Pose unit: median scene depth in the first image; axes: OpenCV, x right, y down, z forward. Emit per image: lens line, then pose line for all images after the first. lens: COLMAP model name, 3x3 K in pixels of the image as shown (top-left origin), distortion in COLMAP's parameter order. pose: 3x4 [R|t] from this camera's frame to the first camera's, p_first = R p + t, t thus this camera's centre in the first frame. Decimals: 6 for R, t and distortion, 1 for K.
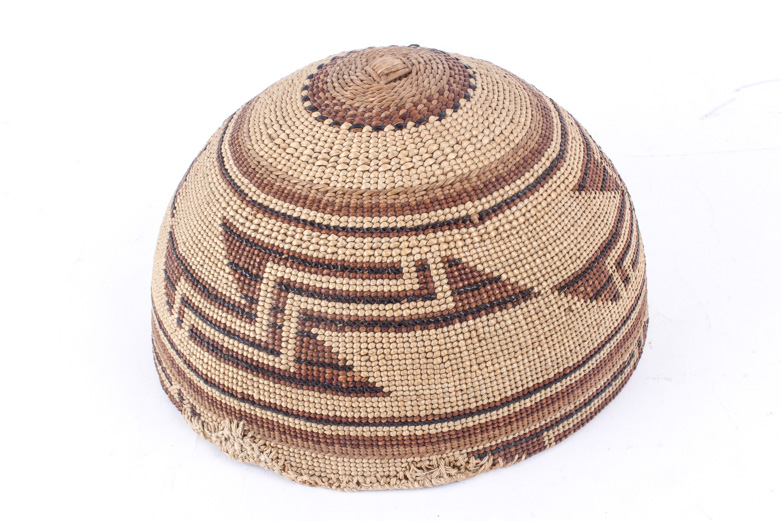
lens RADIAL K [[692.2, 0, 401.0], [0, 692.2, 238.5], [0, 0, 1]] dist [0.006147, 0.003831]
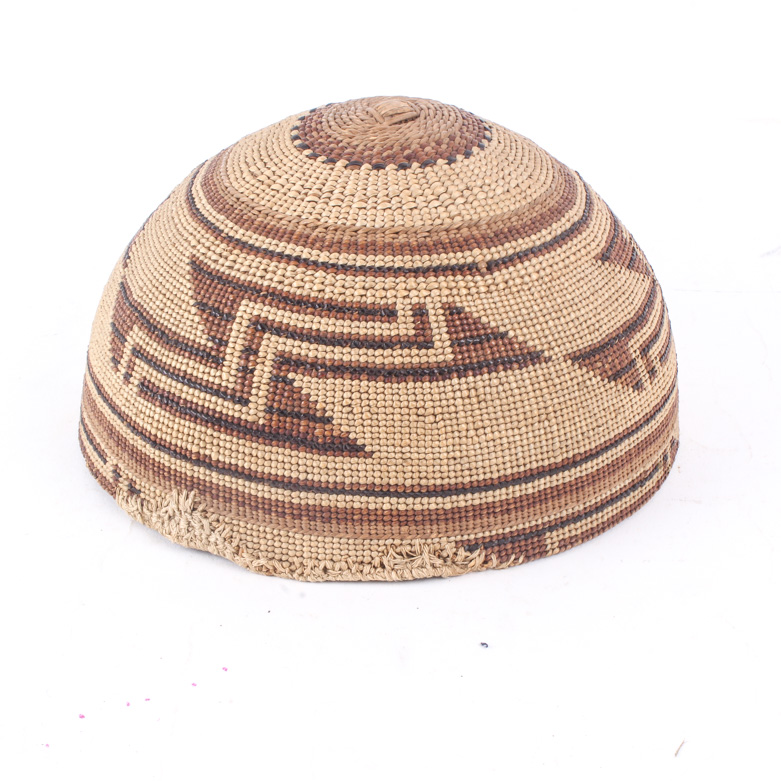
lens RADIAL K [[967.2, 0, 388.3], [0, 967.2, 391.8], [0, 0, 1]] dist [0.020134, 0.000000]
pose [[0.997082, 0.073951, 0.018936, -0.023332], [-0.071753, 0.992582, -0.098143, 0.248353], [-0.026053, 0.096498, 0.994992, -0.201022]]
